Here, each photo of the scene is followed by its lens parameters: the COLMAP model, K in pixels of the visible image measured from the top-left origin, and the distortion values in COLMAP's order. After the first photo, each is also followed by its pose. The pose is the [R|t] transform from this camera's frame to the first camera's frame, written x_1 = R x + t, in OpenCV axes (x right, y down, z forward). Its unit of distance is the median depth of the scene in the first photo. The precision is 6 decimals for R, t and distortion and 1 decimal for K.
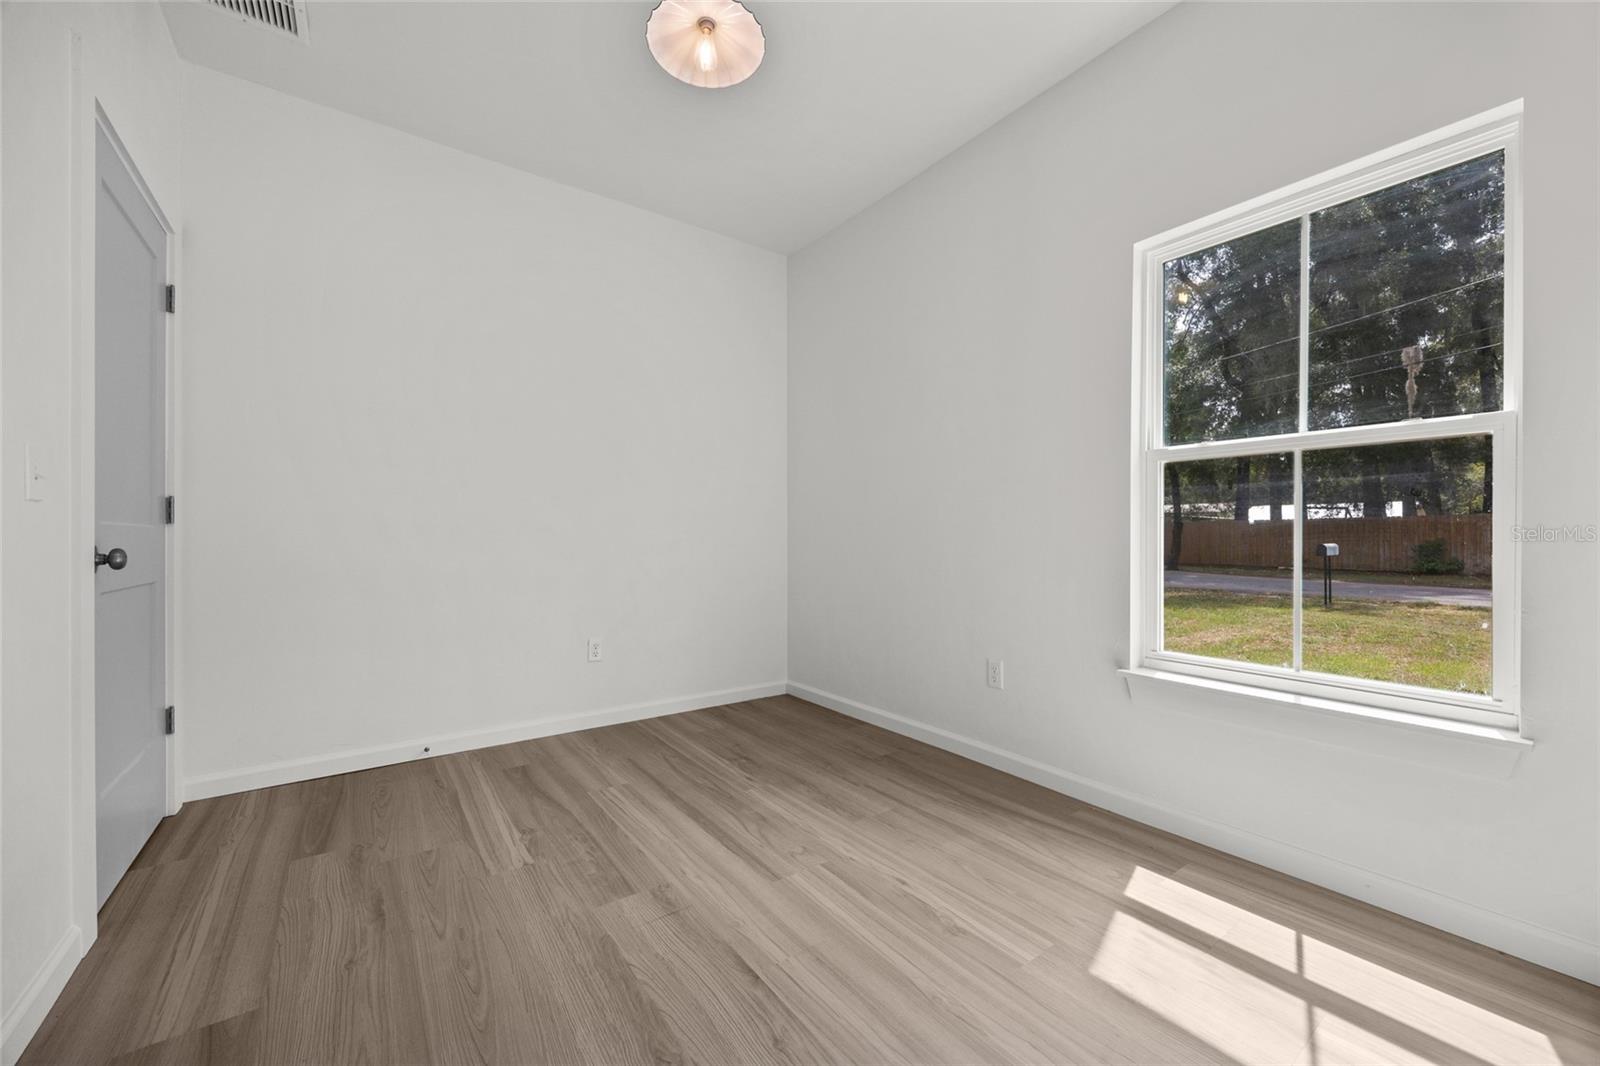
lens RADIAL K [[610.9, 0, 804.8], [0, 610.9, 539.8], [0, 0, 1]] dist [0.001051, 0.000185]
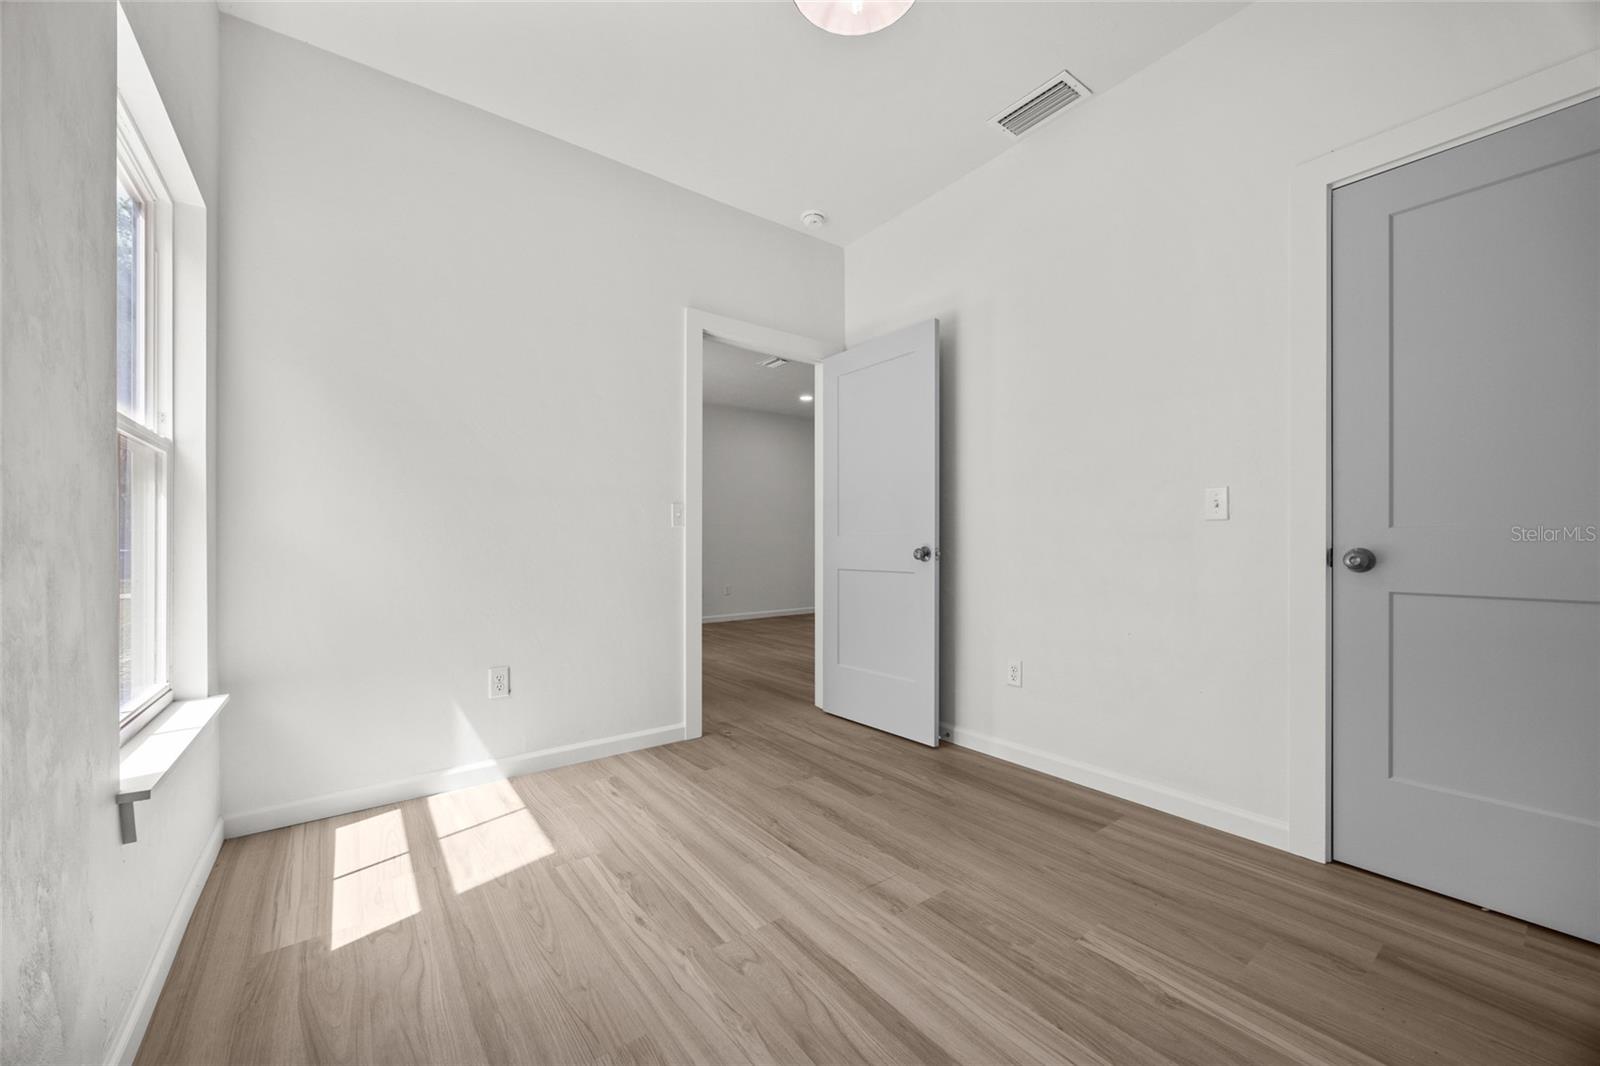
lens RADIAL K [[610.9, 0, 804.8], [0, 610.9, 539.8], [0, 0, 1]] dist [0.001051, 0.000185]
pose [[-0.999933, 0.003249, -0.011074, -0.081117], [0.003293, 0.999987, -0.003894, -0.004845], [0.011062, -0.003930, -0.999931, 1.979089]]
